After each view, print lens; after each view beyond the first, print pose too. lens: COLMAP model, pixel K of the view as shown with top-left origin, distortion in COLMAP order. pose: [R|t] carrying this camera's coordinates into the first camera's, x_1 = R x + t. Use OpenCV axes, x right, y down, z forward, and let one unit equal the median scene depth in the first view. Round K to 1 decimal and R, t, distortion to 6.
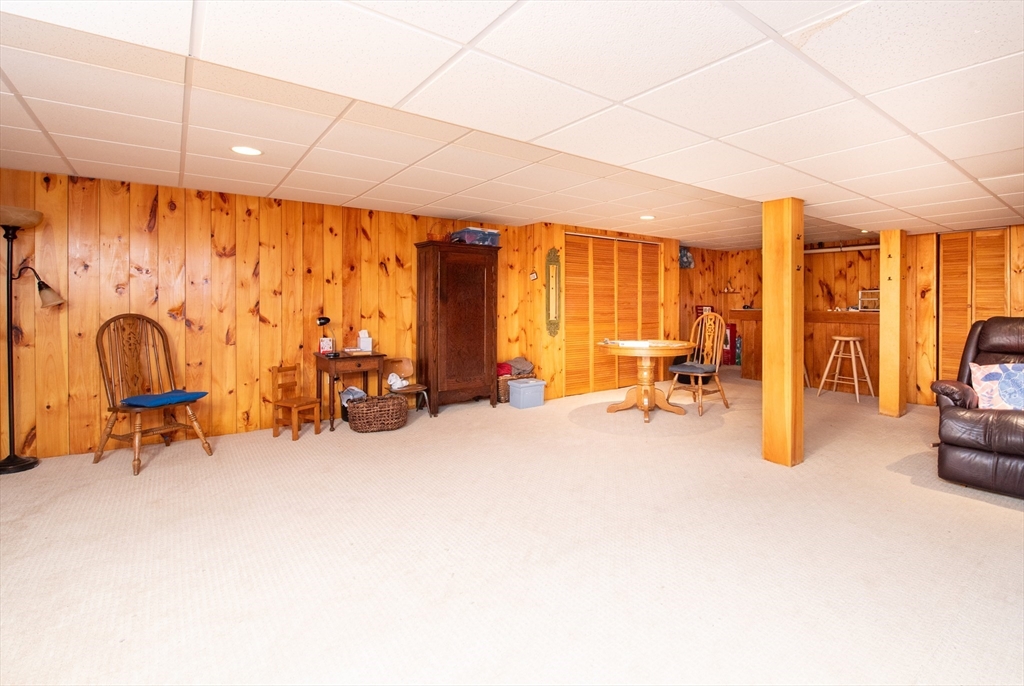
lens RADIAL K [[477.9, 0, 516.3], [0, 477.9, 303.0], [0, 0, 1]] dist [-0.022475, -0.000210]
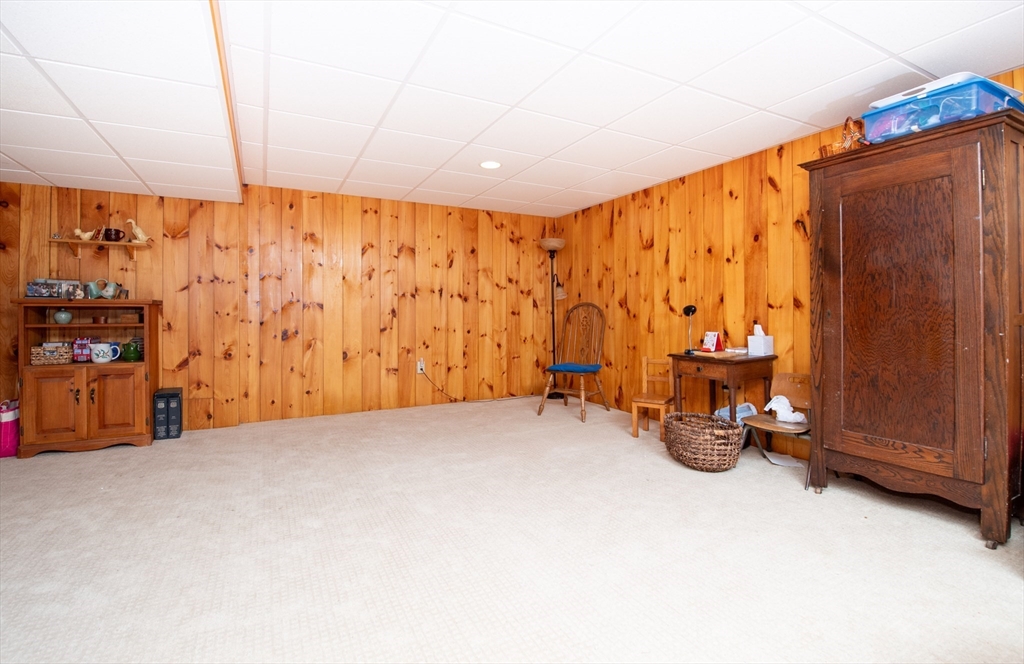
lens RADIAL K [[443.8, 0, 459.0], [0, 443.8, 310.5], [0, 0, 1]] dist [-0.021689, -0.000591]
pose [[-0.195767, -0.004348, -0.980641, 0.393005], [-0.010889, 0.999938, -0.002259, 0.042354], [0.980590, 0.010236, -0.195803, 0.714296]]
